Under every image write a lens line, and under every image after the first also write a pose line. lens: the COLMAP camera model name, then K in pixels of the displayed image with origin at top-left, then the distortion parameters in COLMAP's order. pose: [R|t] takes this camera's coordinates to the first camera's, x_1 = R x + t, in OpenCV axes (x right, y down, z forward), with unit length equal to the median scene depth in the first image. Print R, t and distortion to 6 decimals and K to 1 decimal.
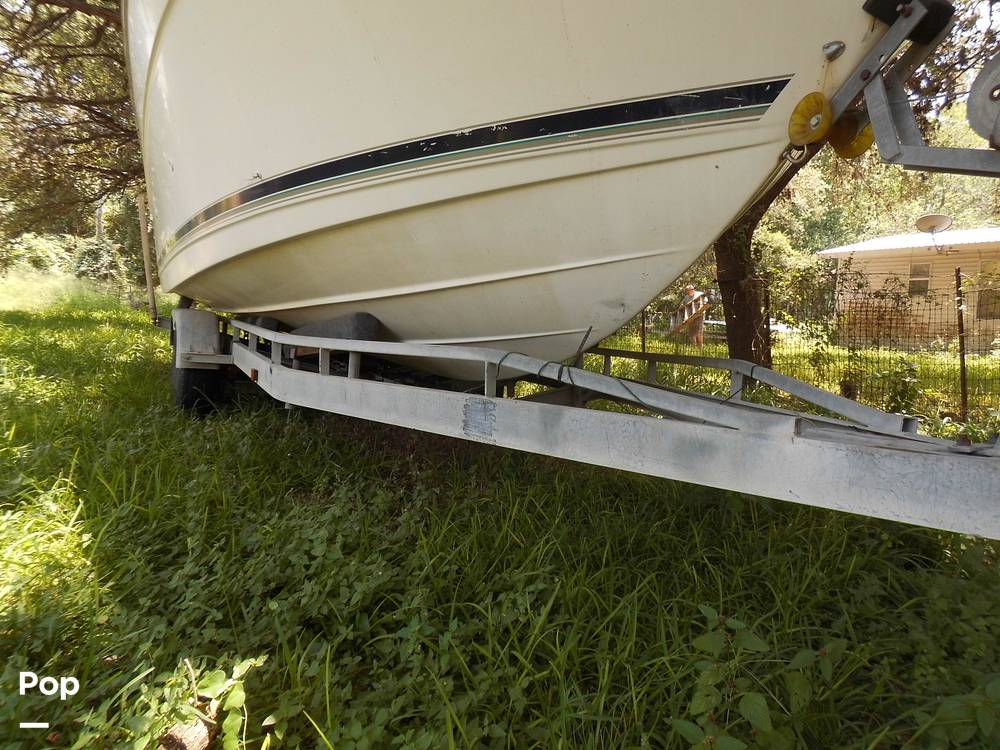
lens RADIAL K [[695.4, 0, 497.8], [0, 695.4, 379.3], [0, 0, 1]] dist [-0.007751, 0.000587]
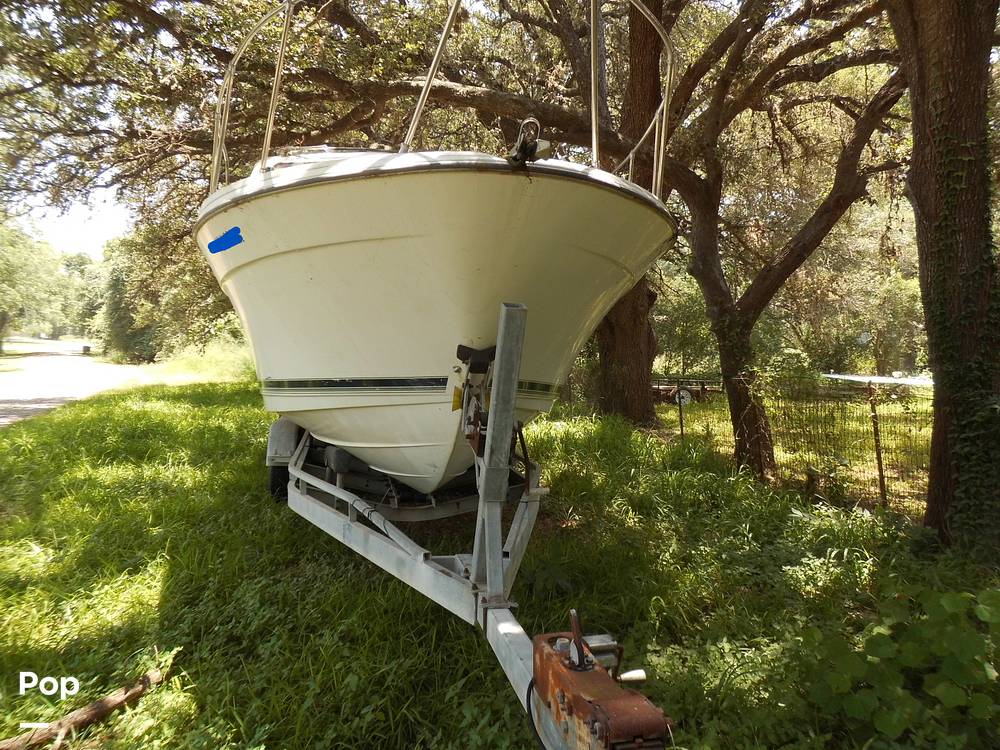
lens RADIAL K [[695.4, 0, 497.8], [0, 695.4, 379.3], [0, 0, 1]] dist [-0.007751, 0.000587]
pose [[0.971678, -0.020055, -0.235457, 0.354870], [0.006301, 0.998237, -0.059022, -0.106079], [0.236225, 0.055867, 0.970091, -0.314938]]
